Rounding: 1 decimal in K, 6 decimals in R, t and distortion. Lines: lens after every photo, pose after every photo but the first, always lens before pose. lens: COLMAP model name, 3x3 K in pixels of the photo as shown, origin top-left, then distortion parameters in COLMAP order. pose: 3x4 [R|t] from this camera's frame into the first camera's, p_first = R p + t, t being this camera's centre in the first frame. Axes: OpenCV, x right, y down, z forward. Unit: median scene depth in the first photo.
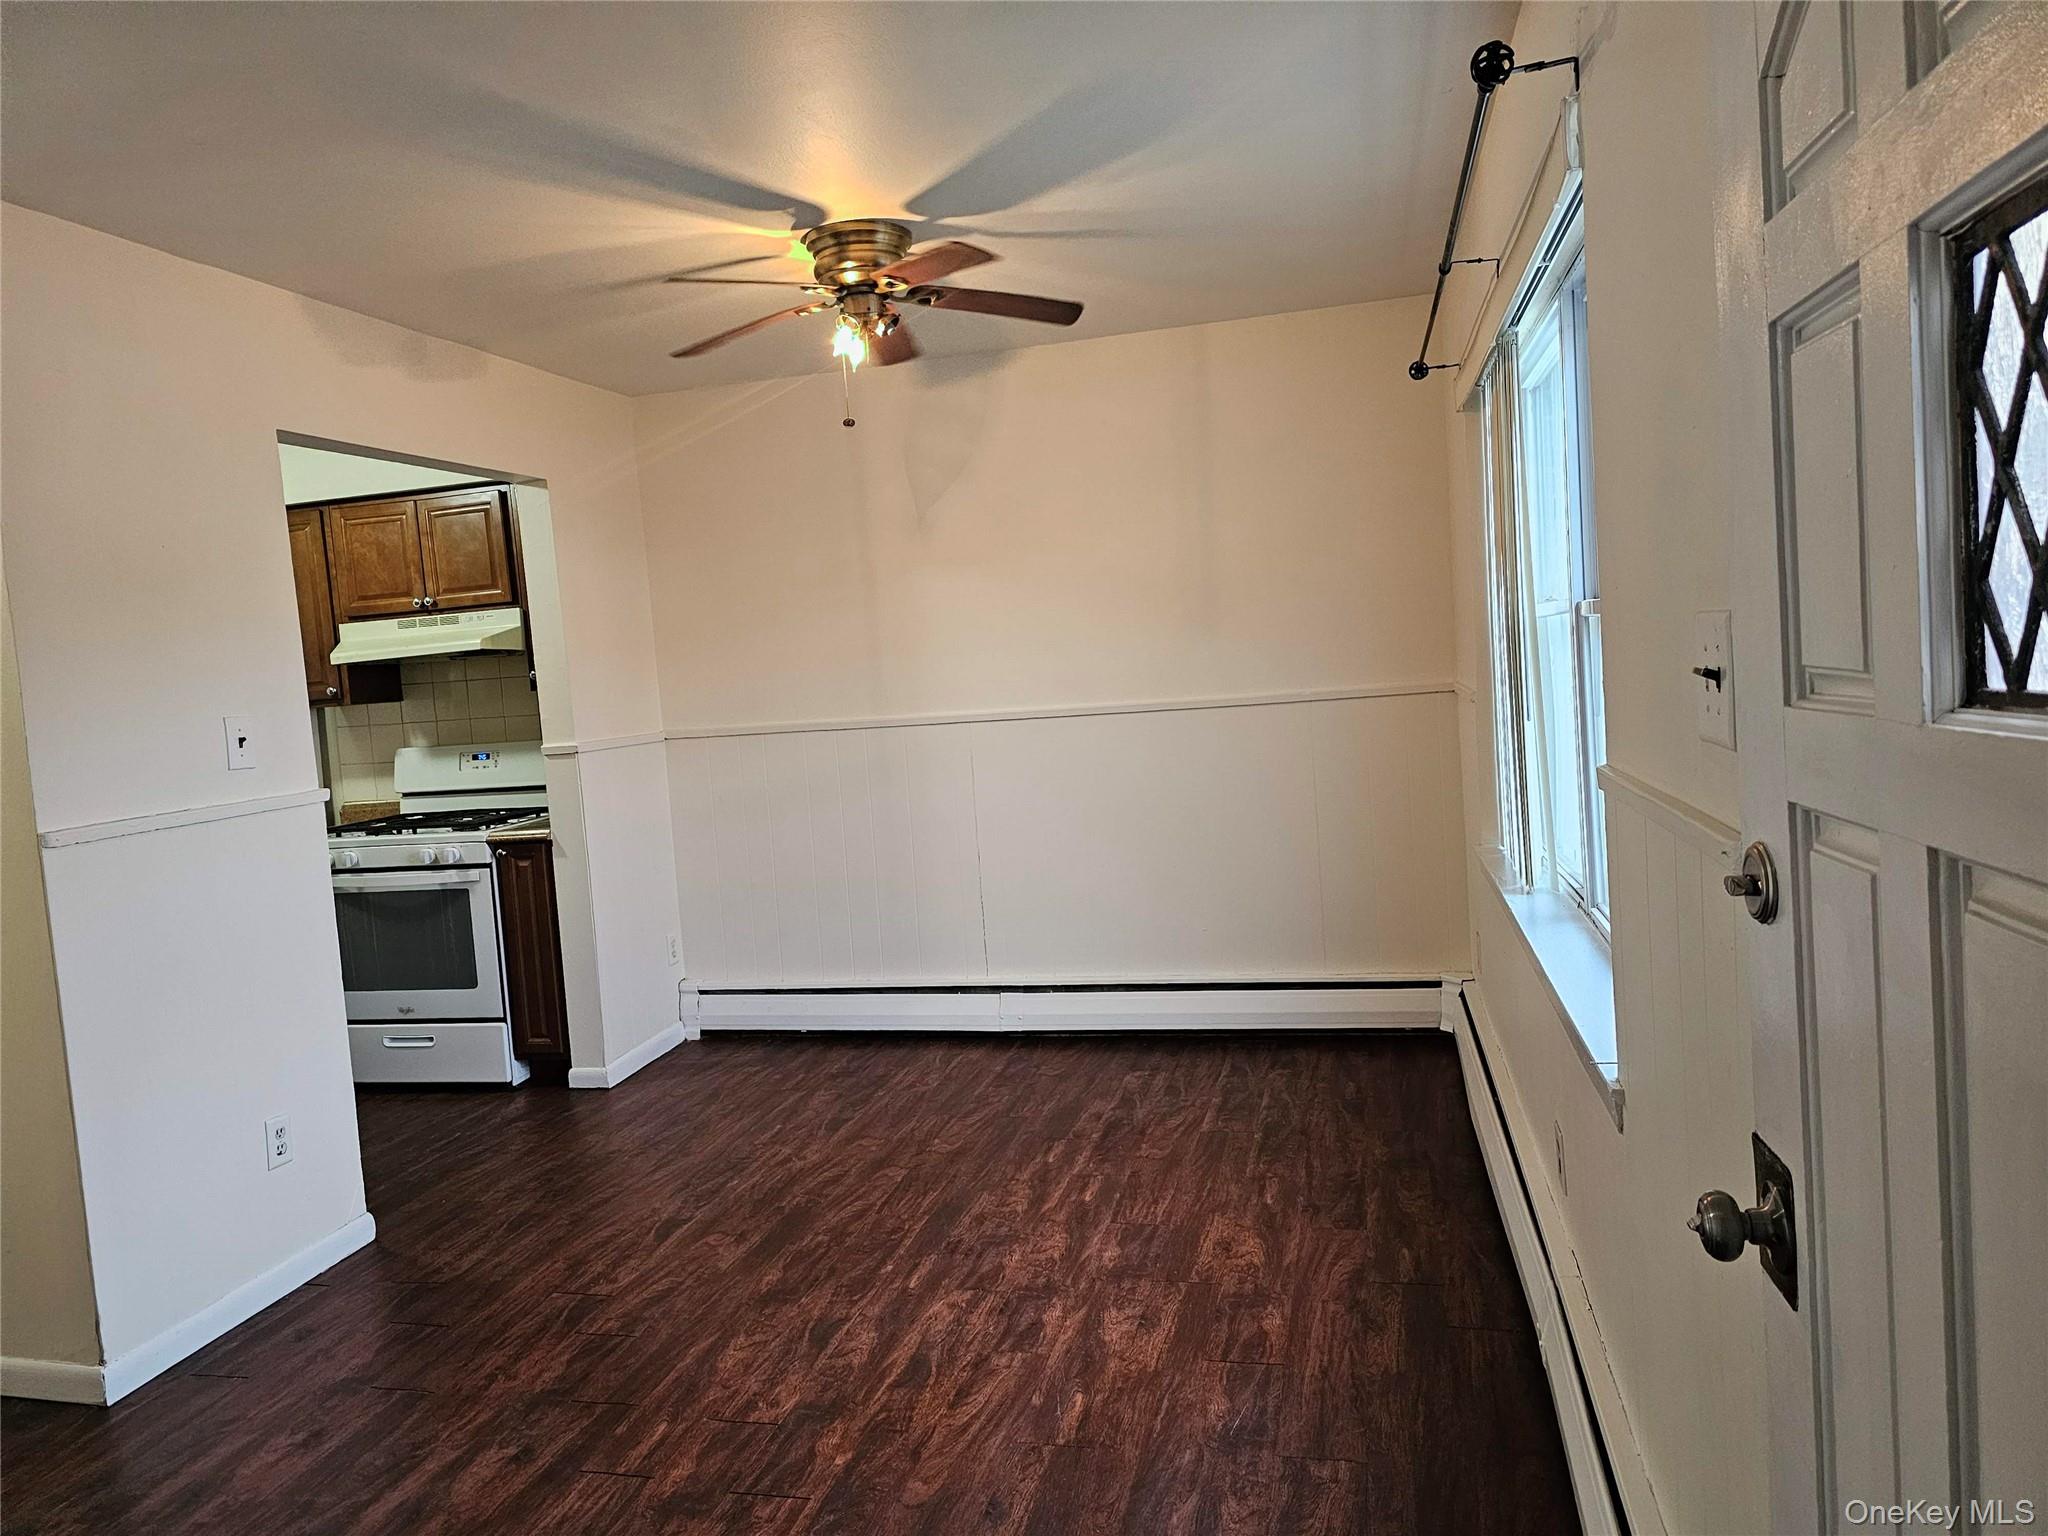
lens RADIAL K [[1368.7, 0, 1030.3], [0, 1368.7, 760.6], [0, 0, 1]] dist [0.060637, -0.055678]
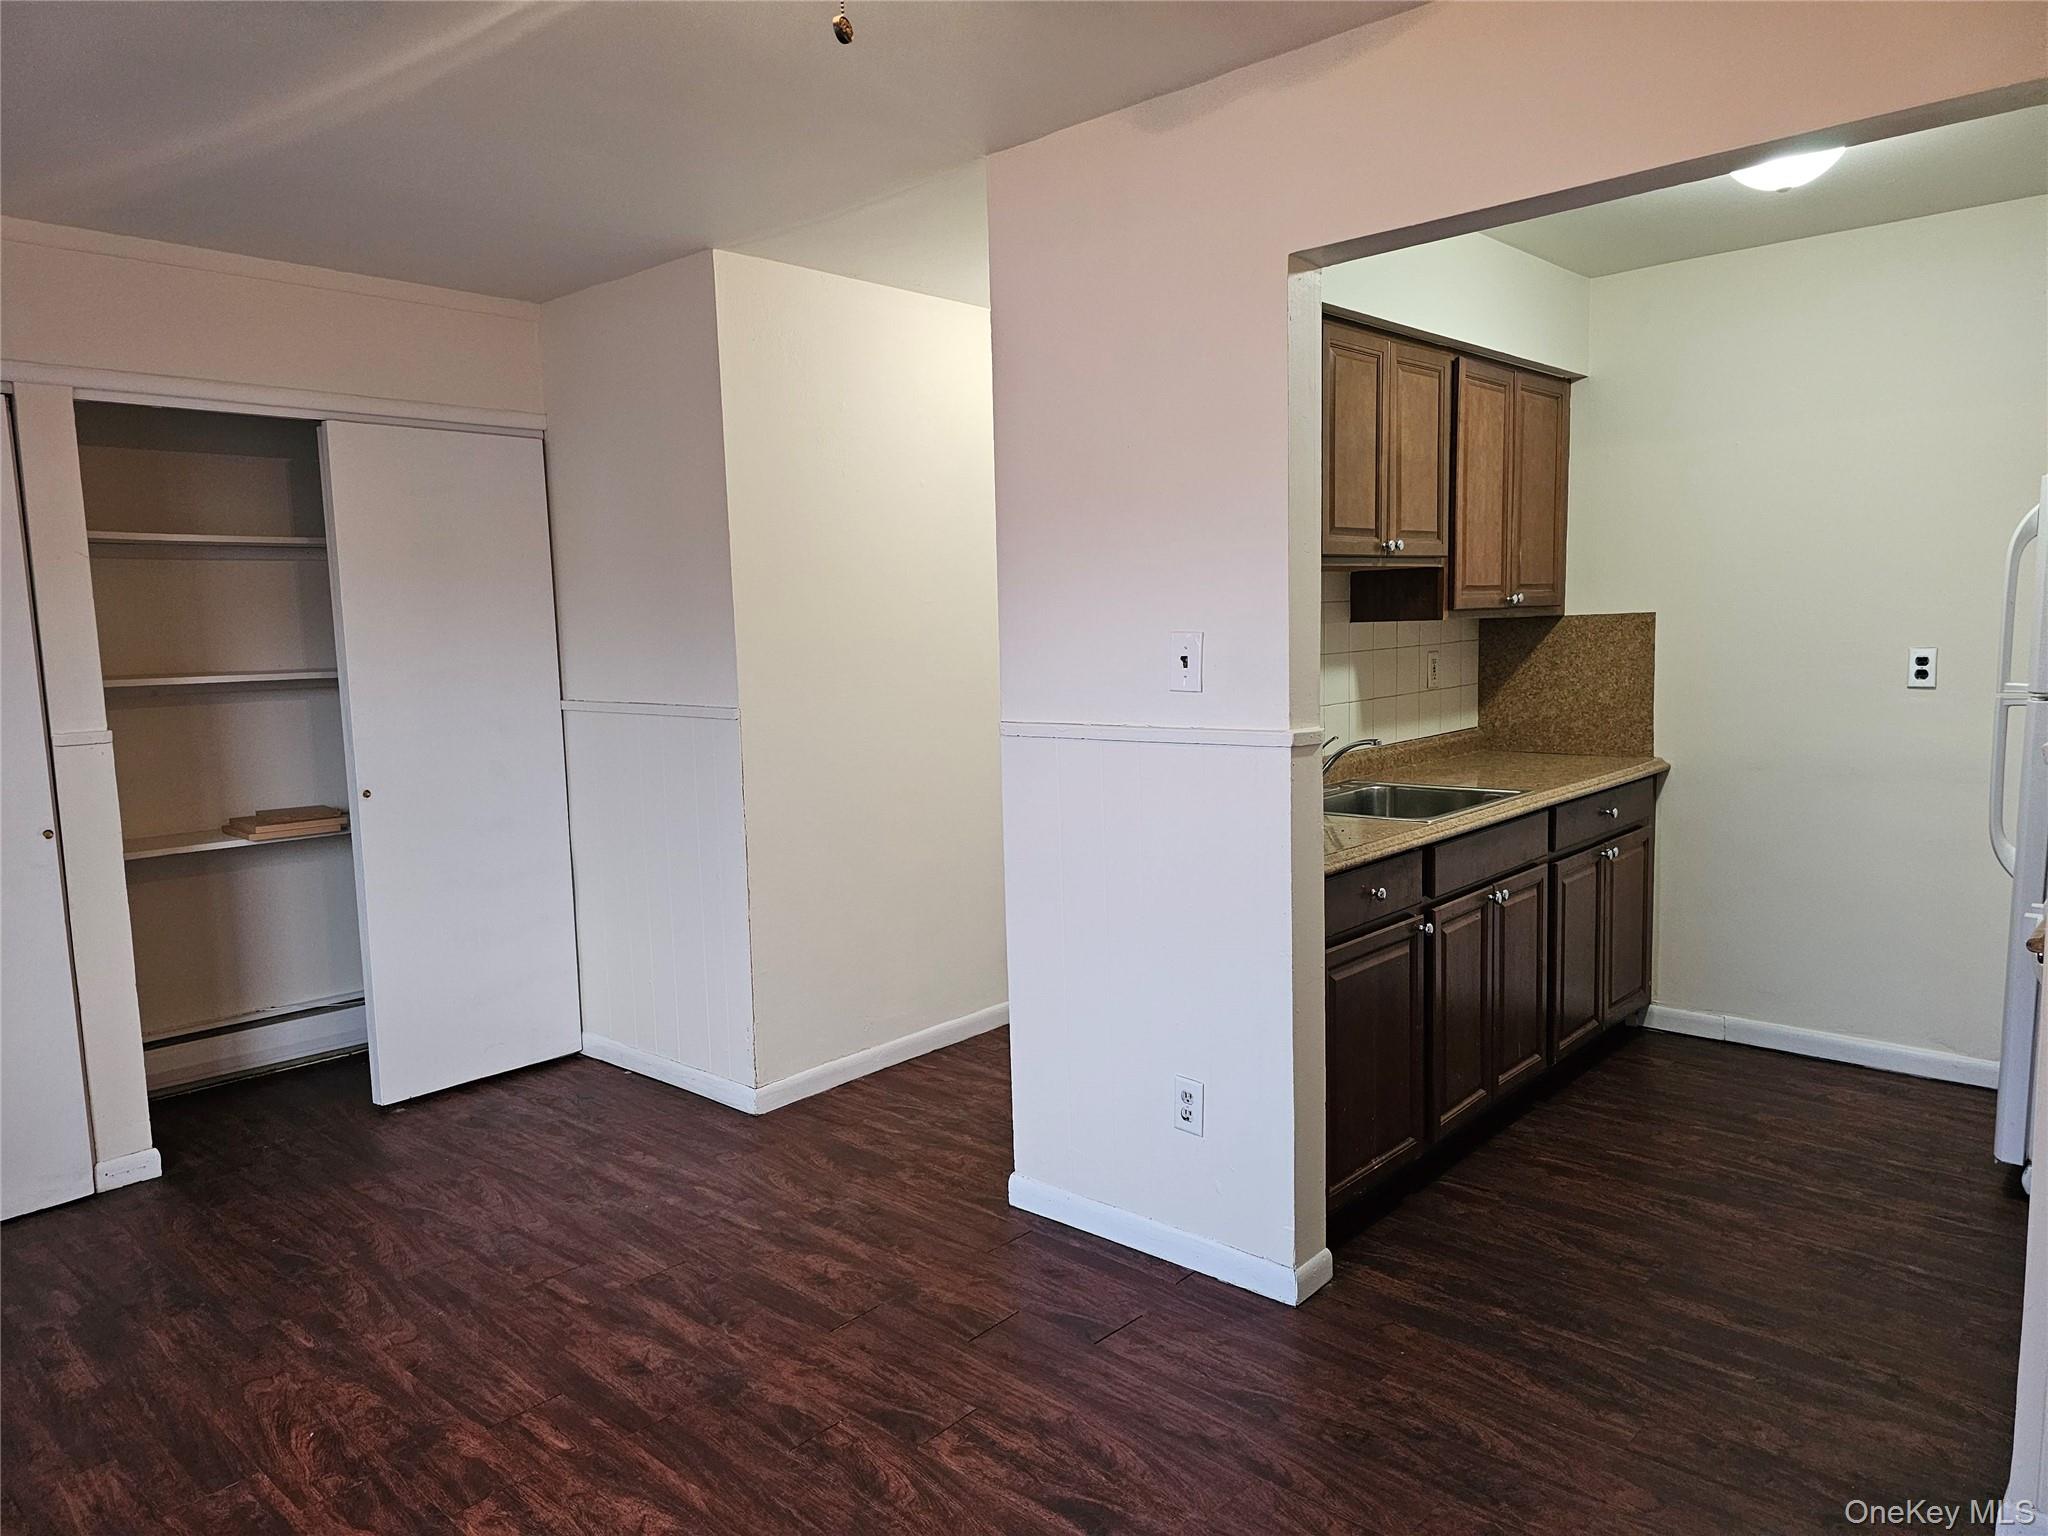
lens RADIAL K [[1368.7, 0, 1010.3], [0, 1368.7, 777.7], [0, 0, 1]] dist [0.060637, -0.055678]
pose [[-0.482173, 0.181779, -0.857010, 0.224074], [-0.007094, 0.977394, 0.211305, -0.113569], [0.876048, 0.107965, -0.469983, 1.212509]]
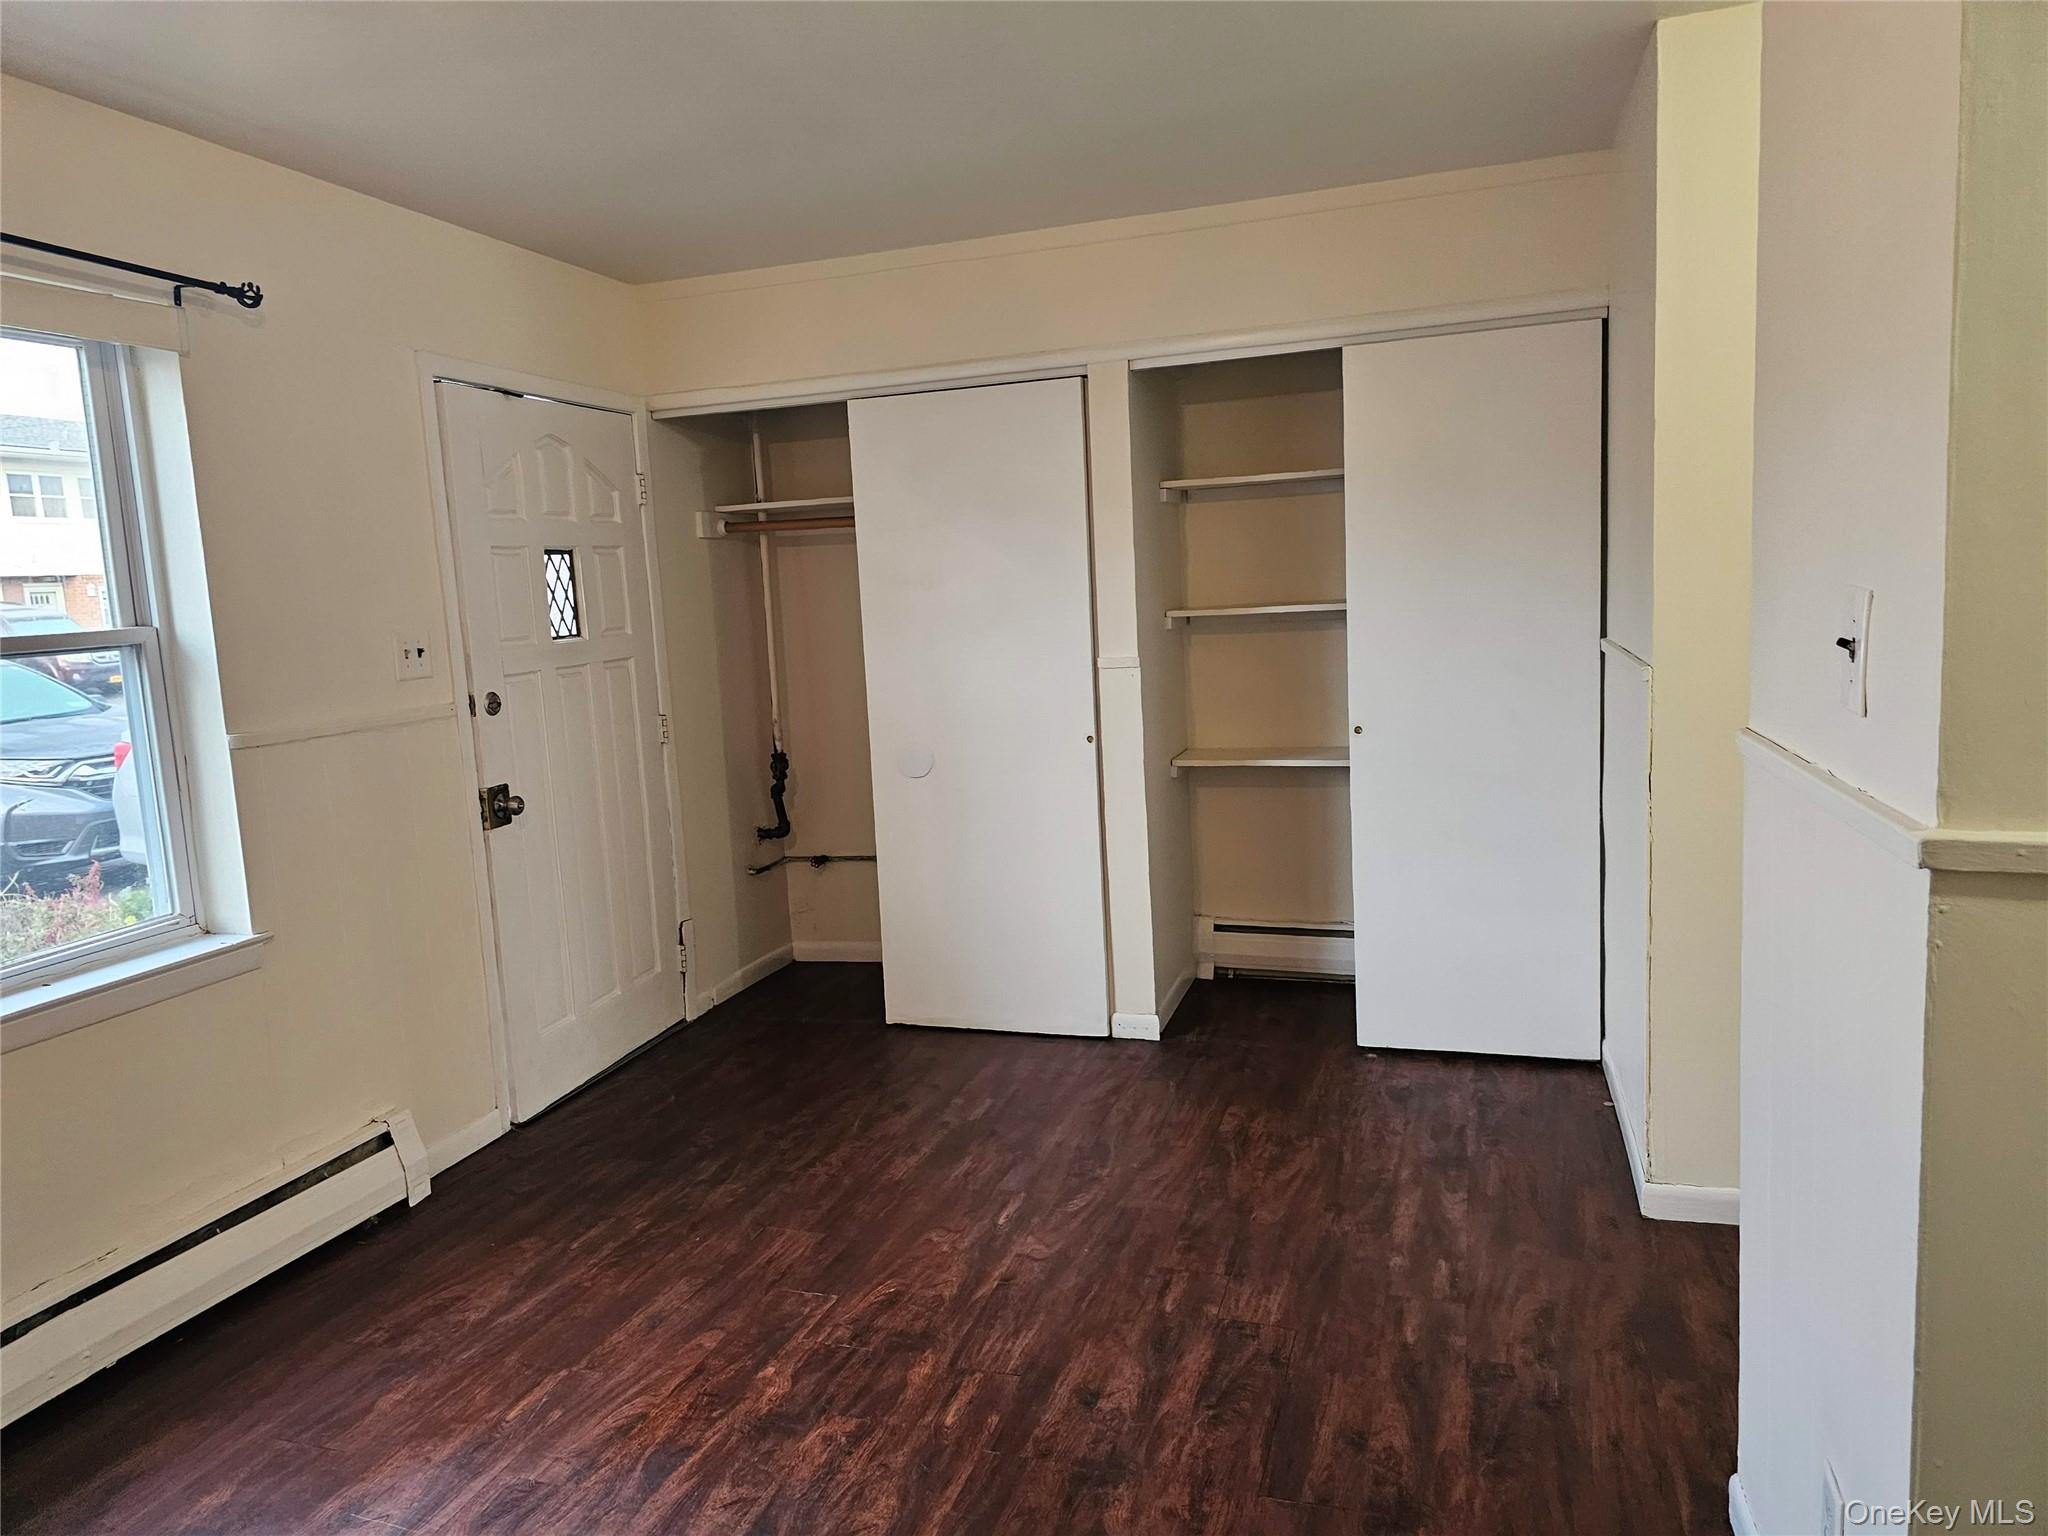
lens RADIAL K [[1368.7, 0, 998.9], [0, 1368.7, 758.7], [0, 0, 1]] dist [0.060637, -0.055678]
pose [[-0.988542, 0.110108, 0.103248, -0.323702], [0.128849, 0.971852, 0.197233, -0.089213], [-0.078625, 0.208276, -0.974905, 1.322258]]
